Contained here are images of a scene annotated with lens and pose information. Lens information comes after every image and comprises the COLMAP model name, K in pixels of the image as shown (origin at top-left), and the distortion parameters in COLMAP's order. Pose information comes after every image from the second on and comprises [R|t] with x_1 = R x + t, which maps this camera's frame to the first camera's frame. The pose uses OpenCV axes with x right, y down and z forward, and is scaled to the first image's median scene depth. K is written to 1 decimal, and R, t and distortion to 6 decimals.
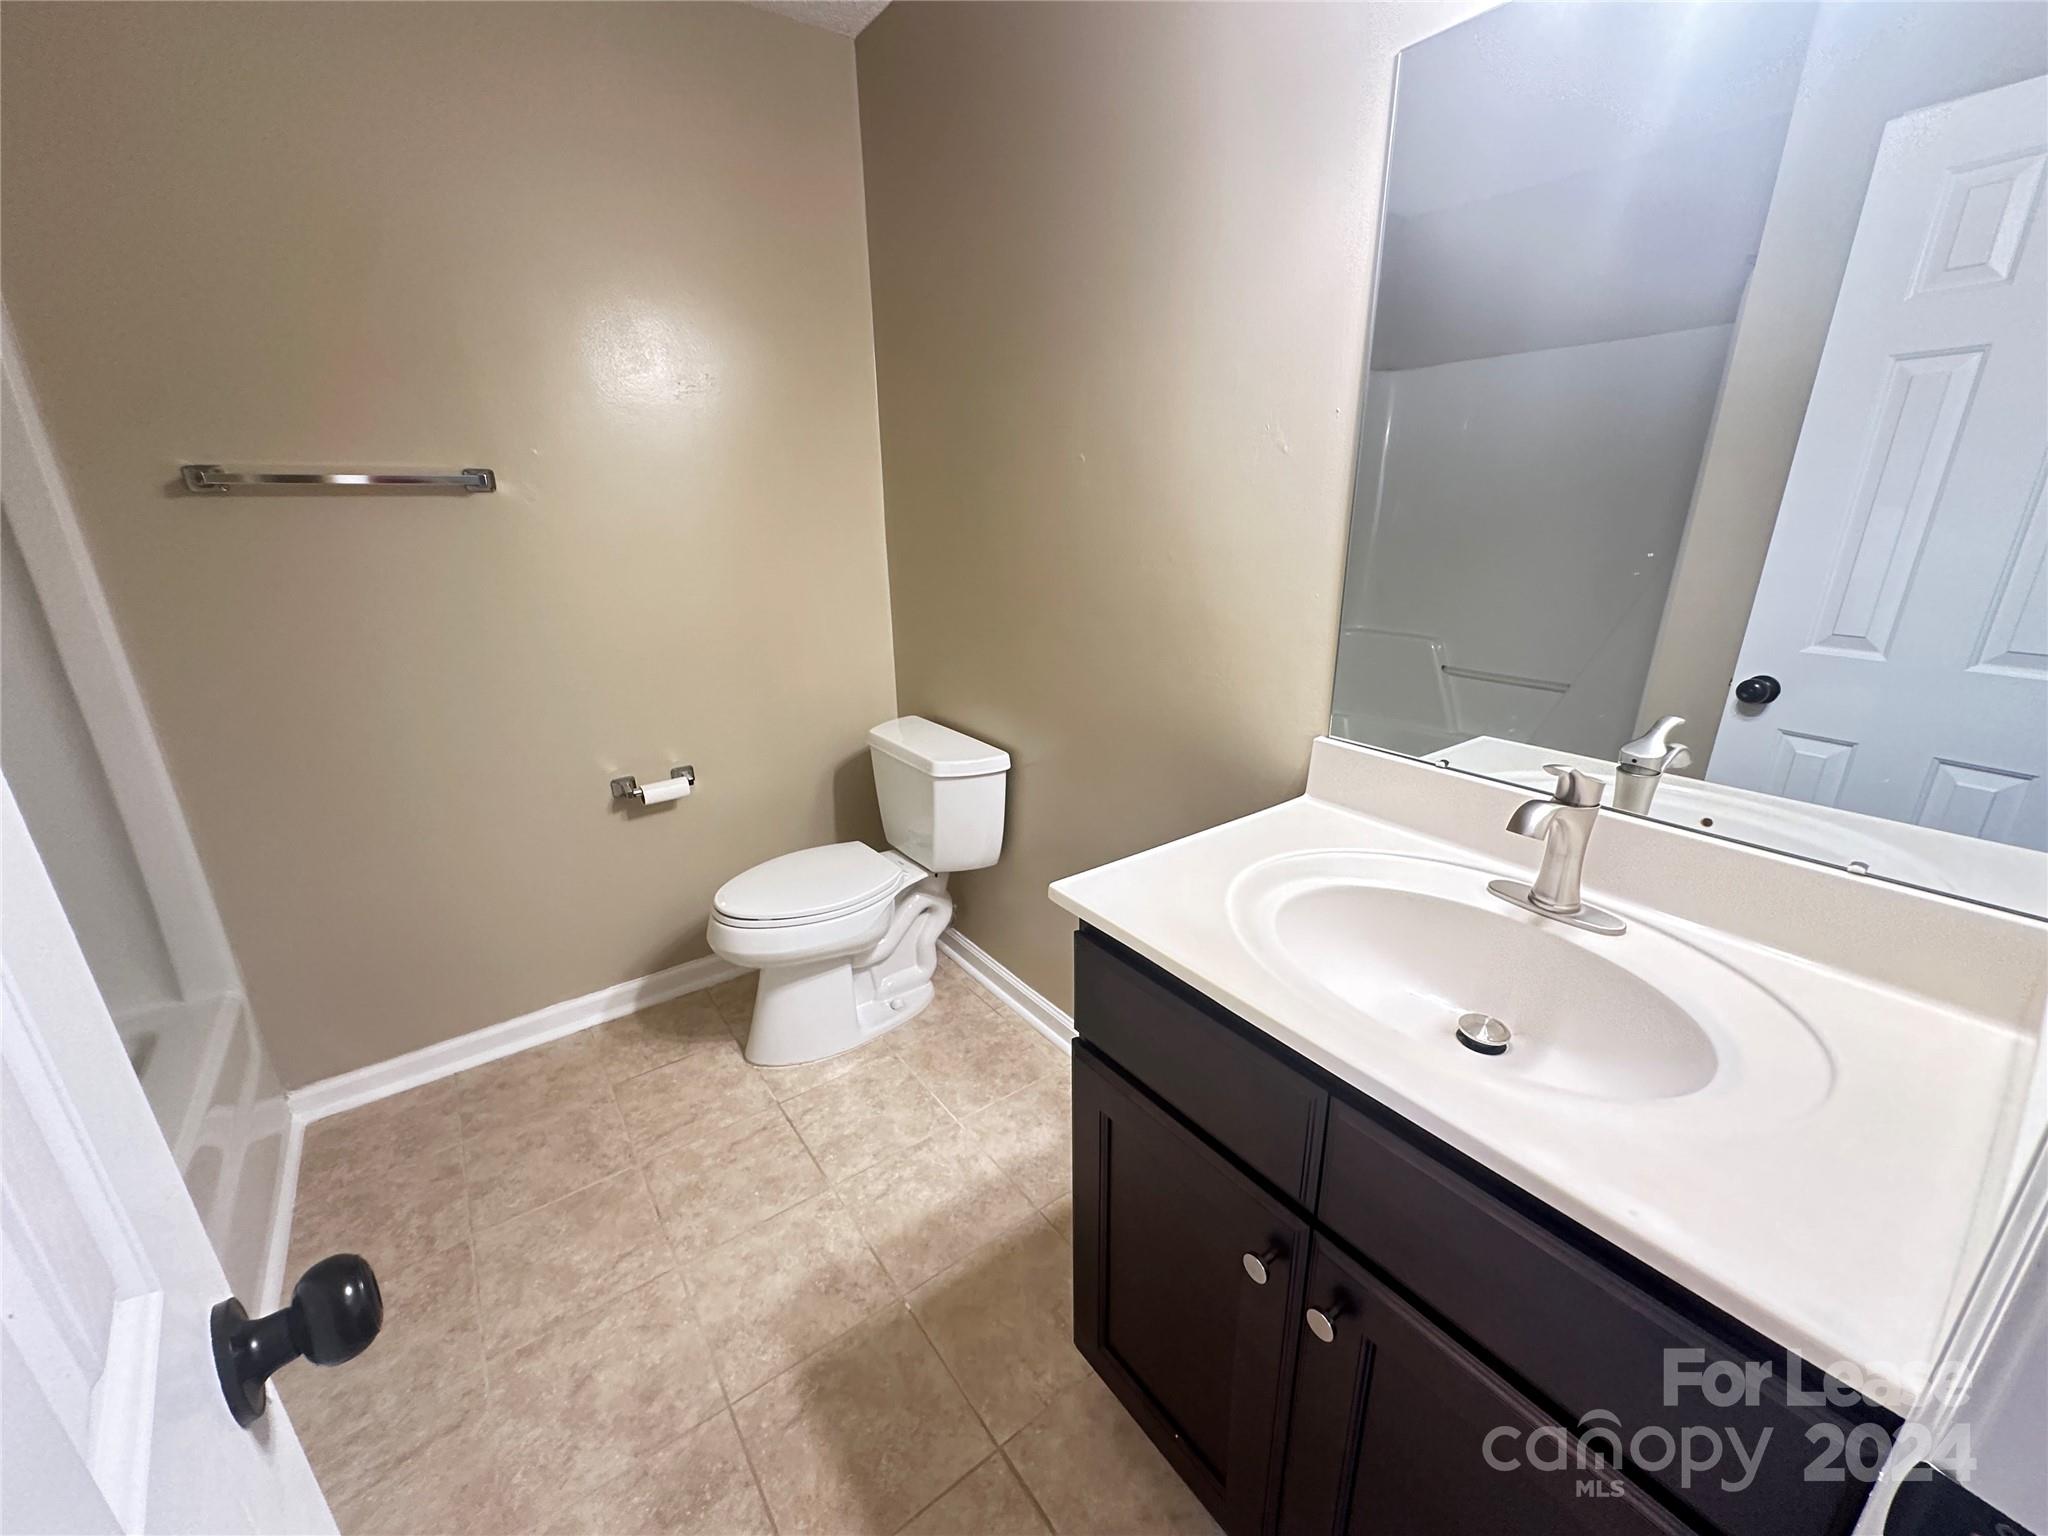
lens RADIAL K [[815.1, 0, 1026.2], [0, 815.1, 767.9], [0, 0, 1]] dist [-0.005328, 0.000261]
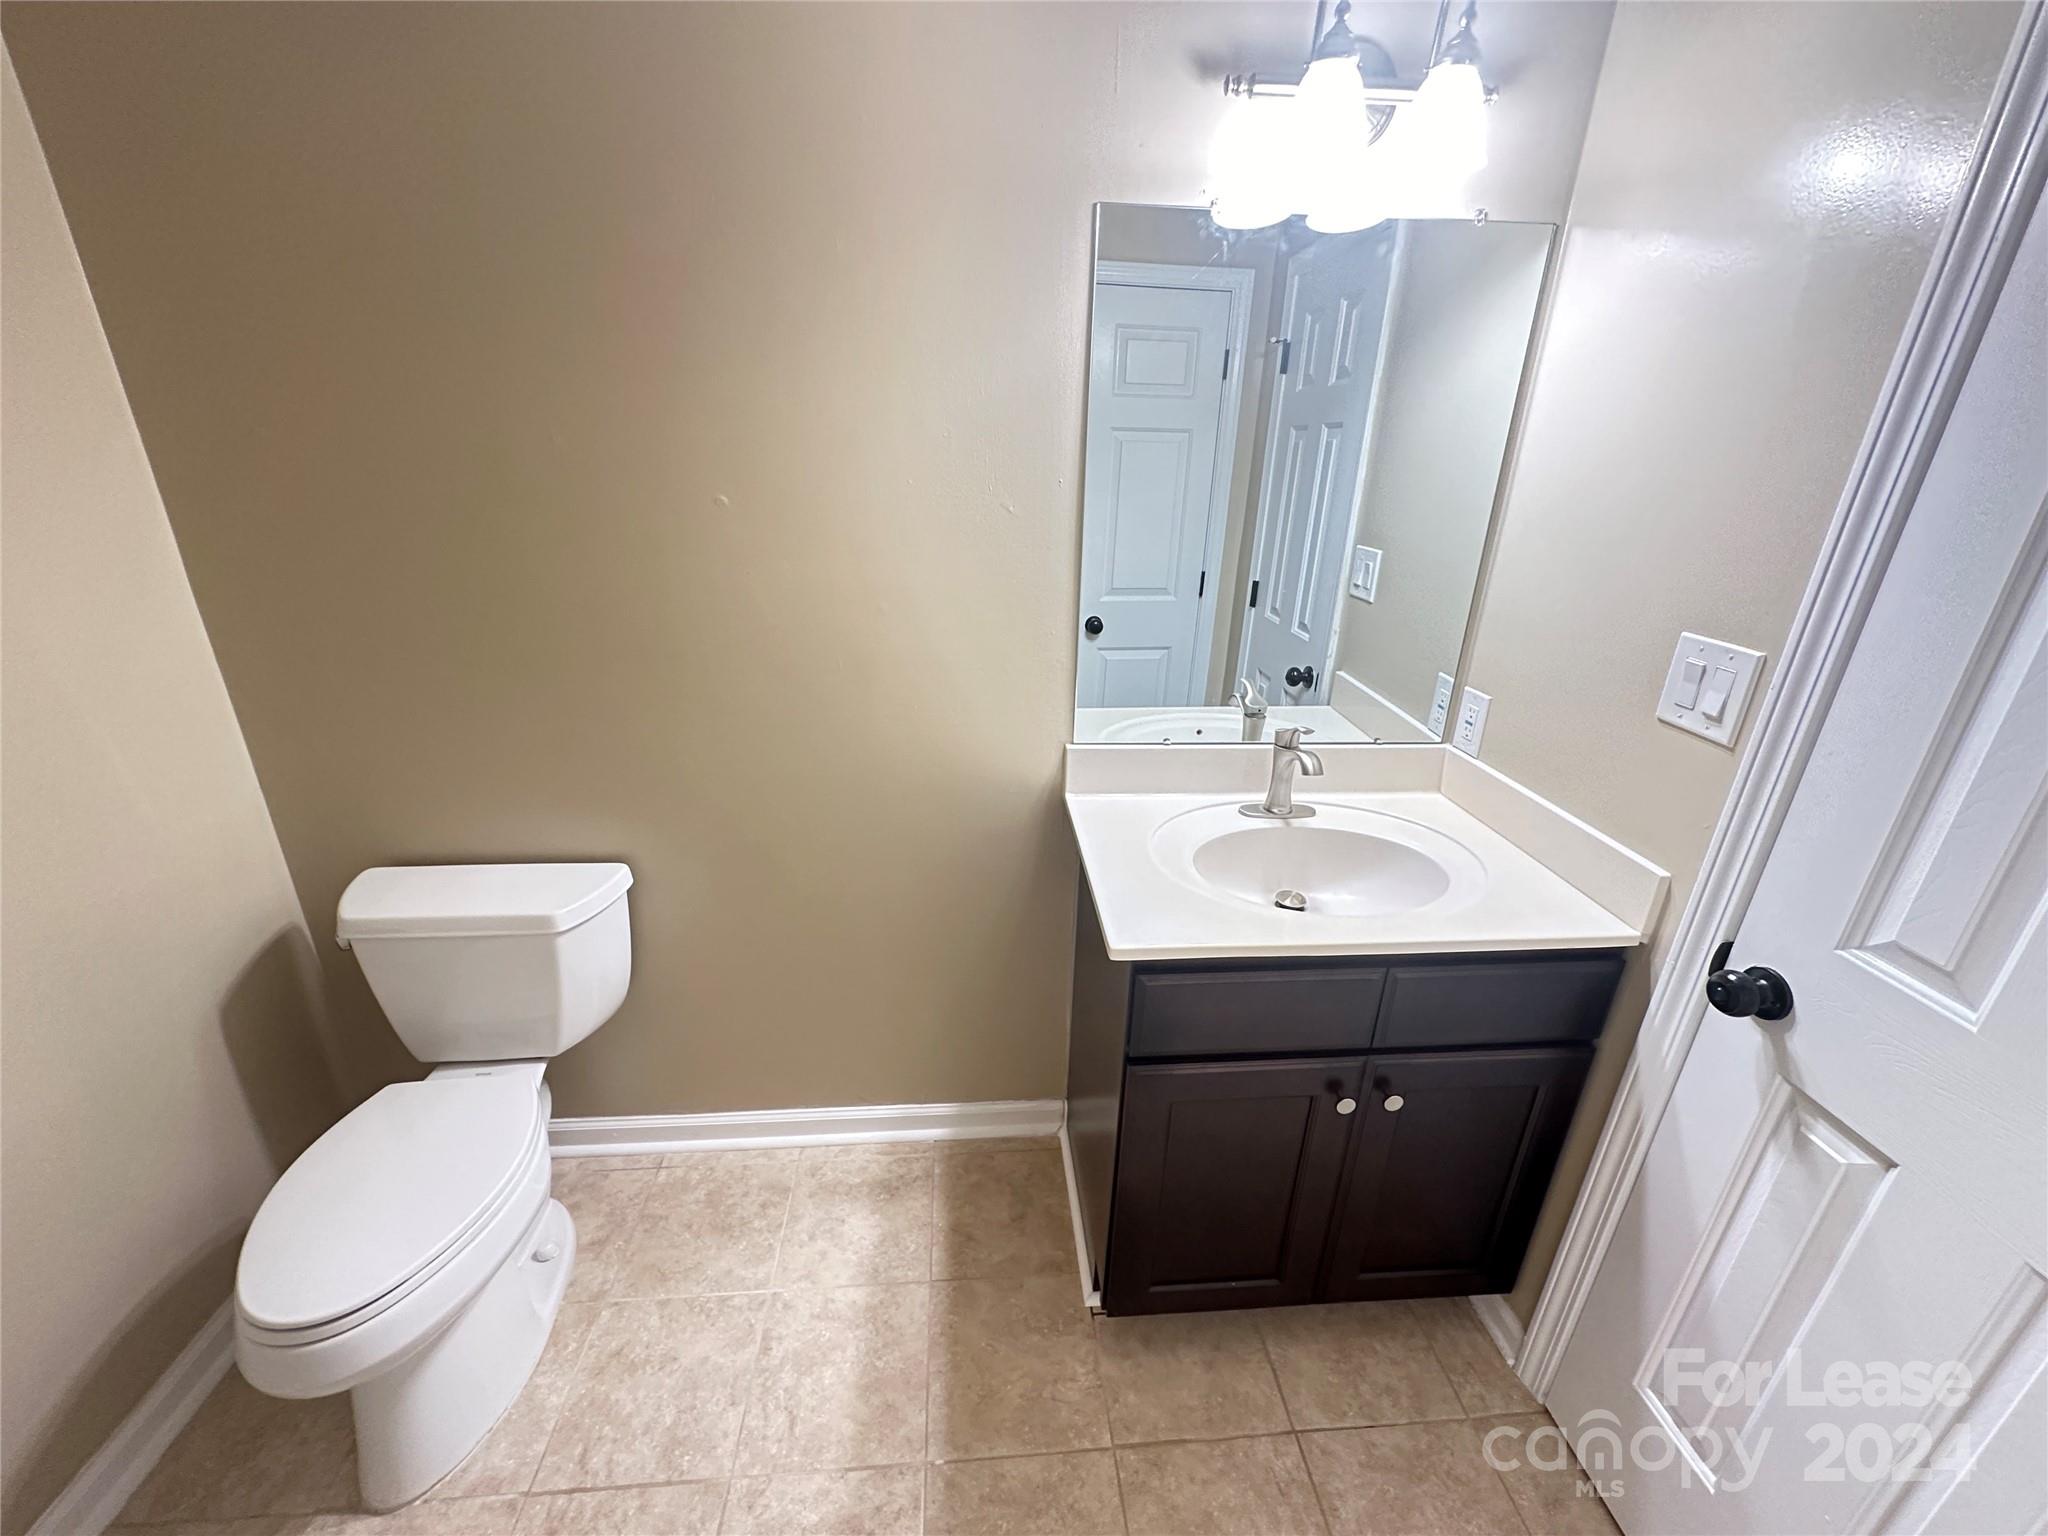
lens RADIAL K [[815.1, 0, 1024.2], [0, 815.1, 766.1], [0, 0, 1]] dist [-0.005328, 0.000261]
pose [[0.521636, -0.288689, 0.802841, -0.511098], [0.239498, 0.952723, 0.186974, -0.194337], [-0.818863, 0.094747, 0.566115, 0.283483]]
